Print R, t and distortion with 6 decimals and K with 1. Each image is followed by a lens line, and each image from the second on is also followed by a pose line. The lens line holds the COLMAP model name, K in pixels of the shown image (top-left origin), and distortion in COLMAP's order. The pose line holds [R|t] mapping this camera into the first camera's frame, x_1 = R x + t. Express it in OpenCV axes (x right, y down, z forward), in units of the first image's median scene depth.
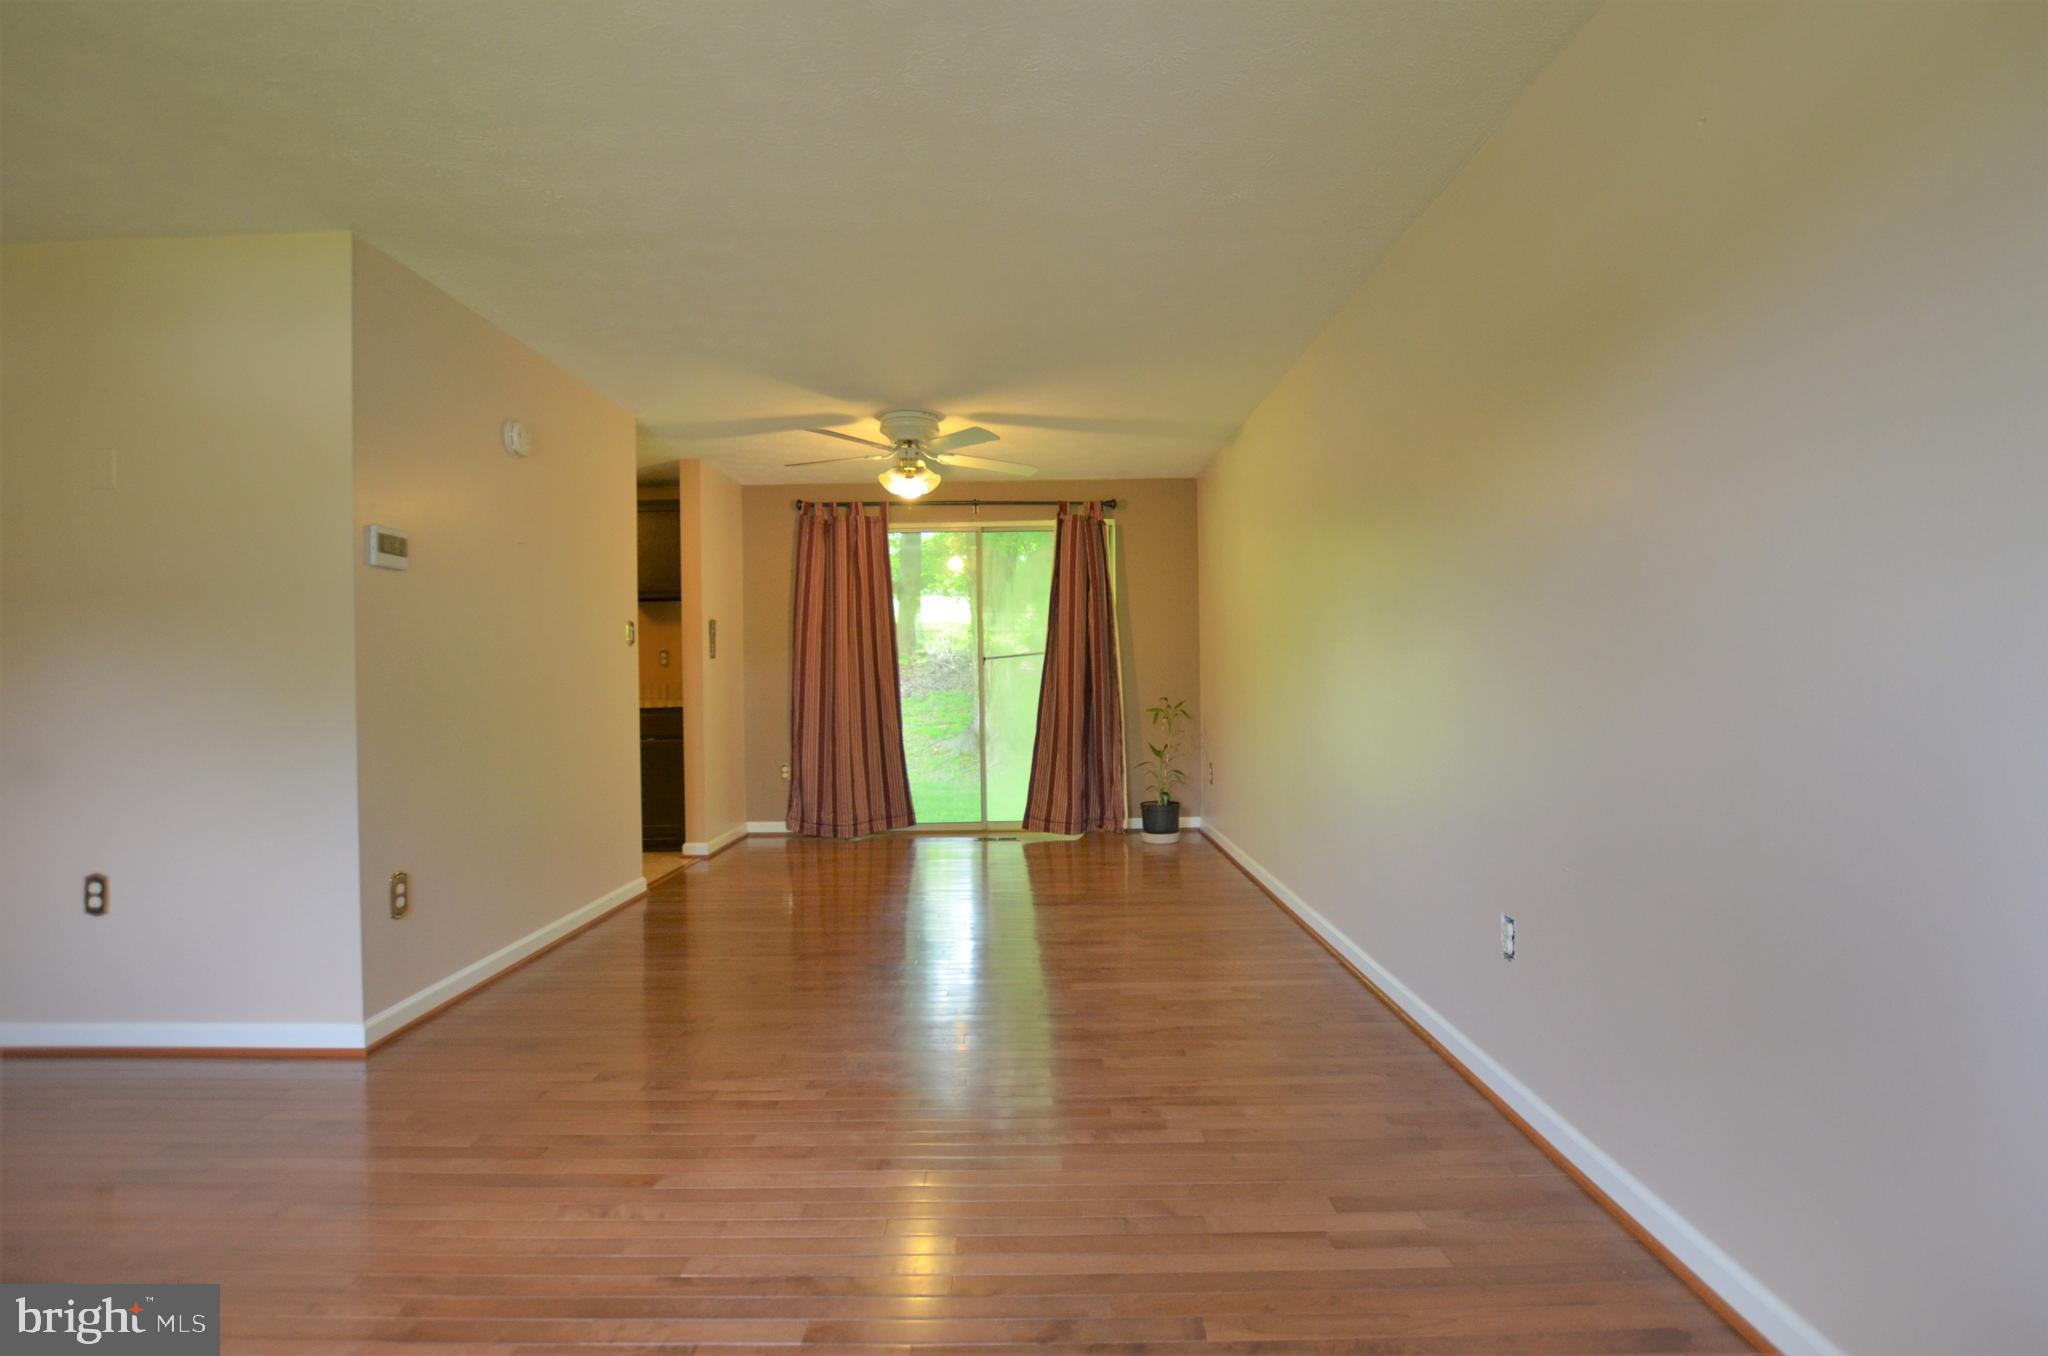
lens RADIAL K [[956.4, 0, 1025.5], [0, 956.4, 671.6], [0, 0, 1]] dist [-0.017899, 0.000062]
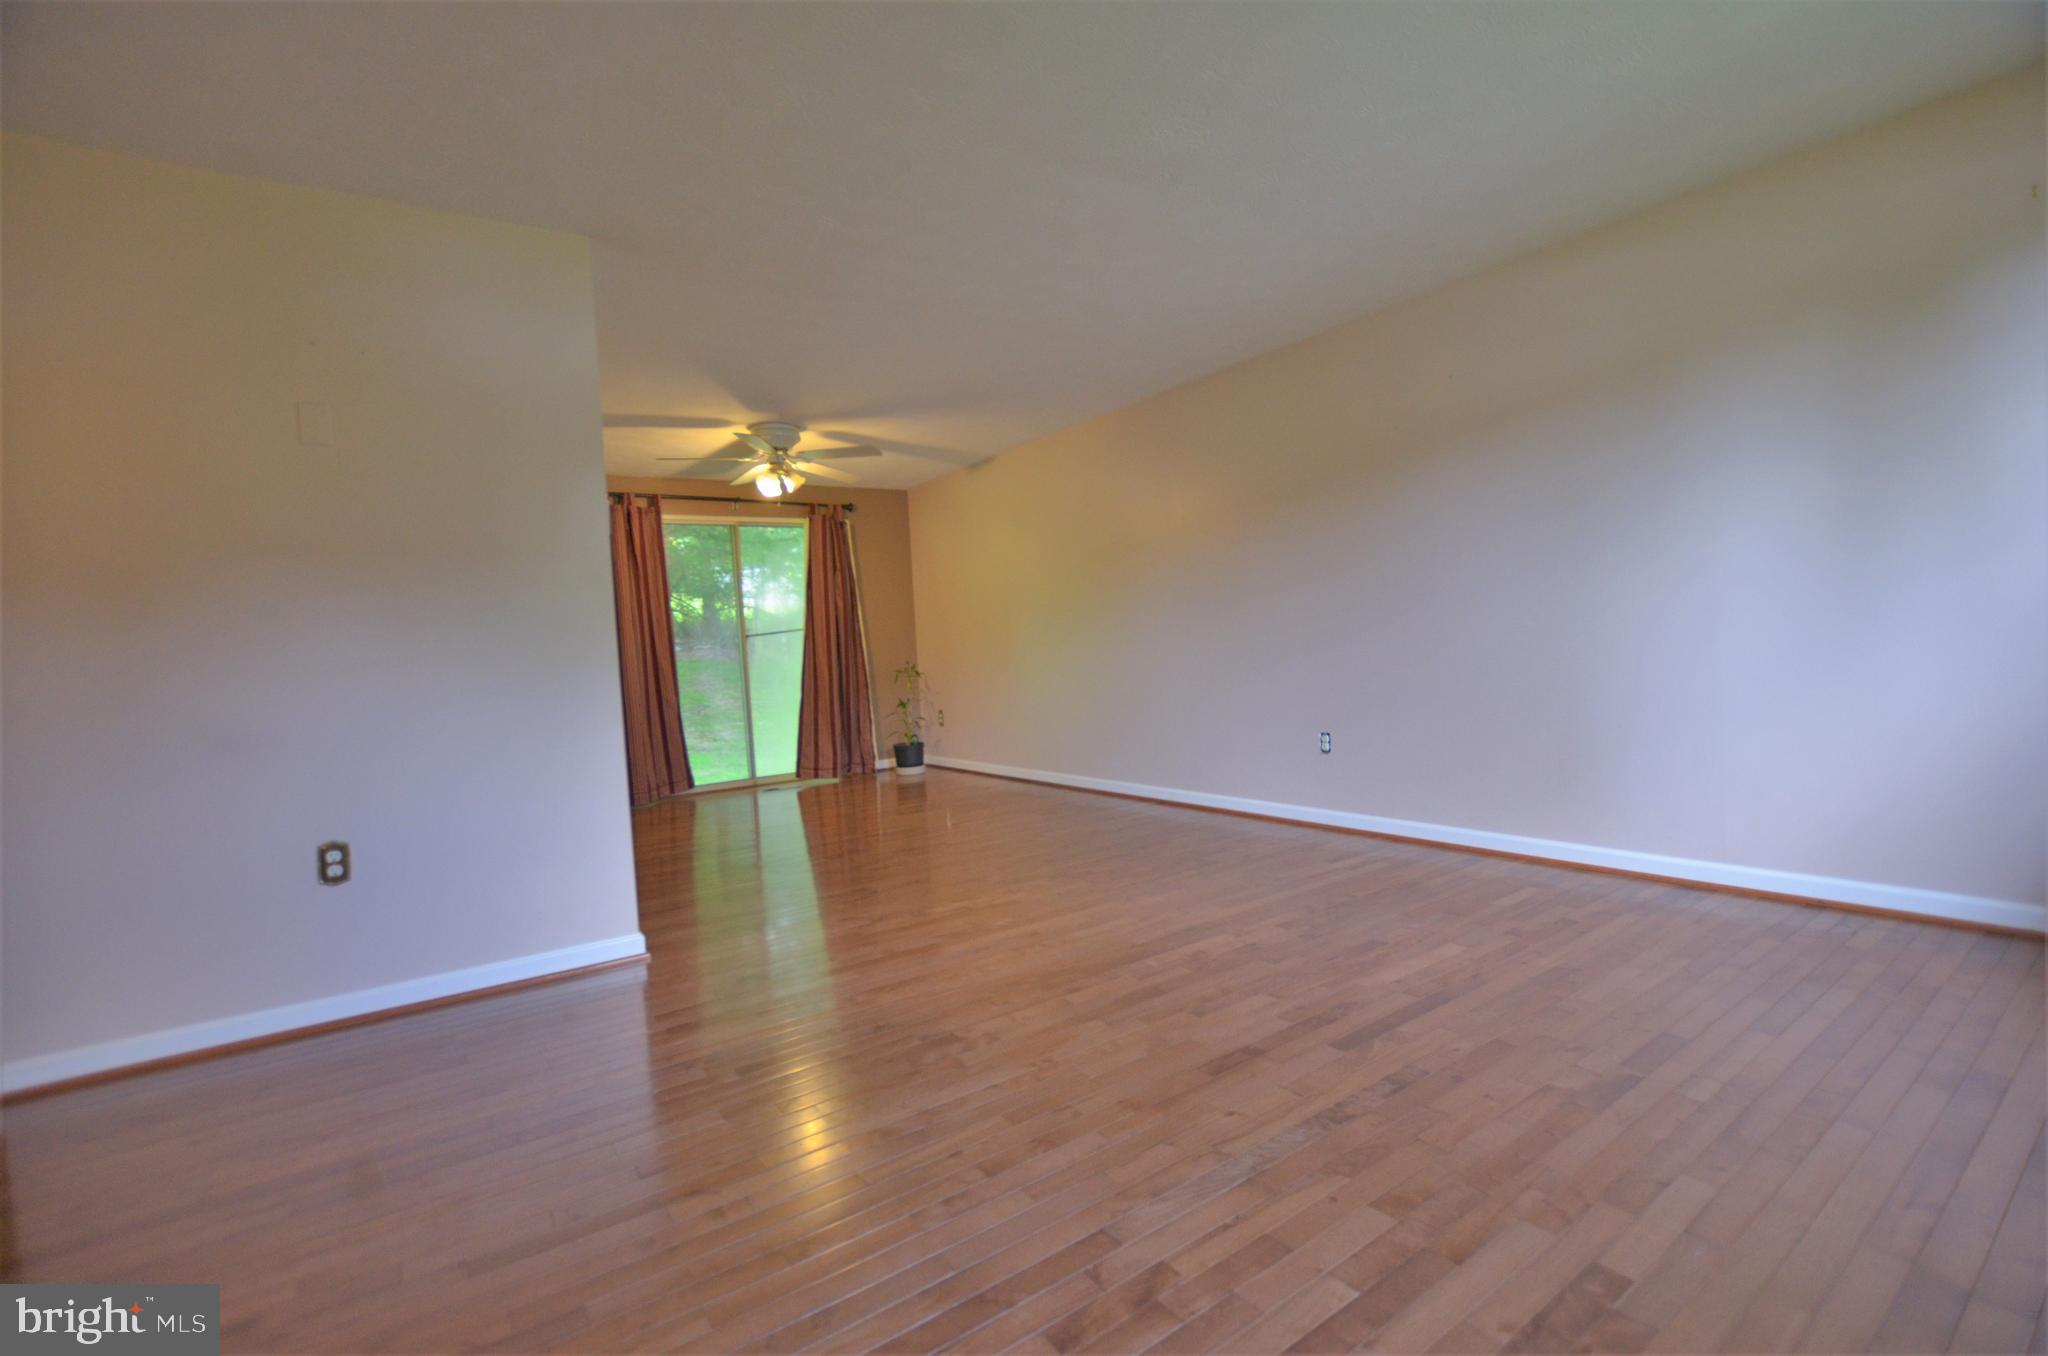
lens RADIAL K [[905.7, 0, 1000.4], [0, 905.7, 683.2], [0, 0, 1]] dist [-0.024219, 0.000049]
pose [[0.826137, -0.054666, 0.560811, -0.417438], [0.045262, 0.998505, 0.030655, 0.023935], [-0.561648, 0.000059, 0.827376, -0.071883]]
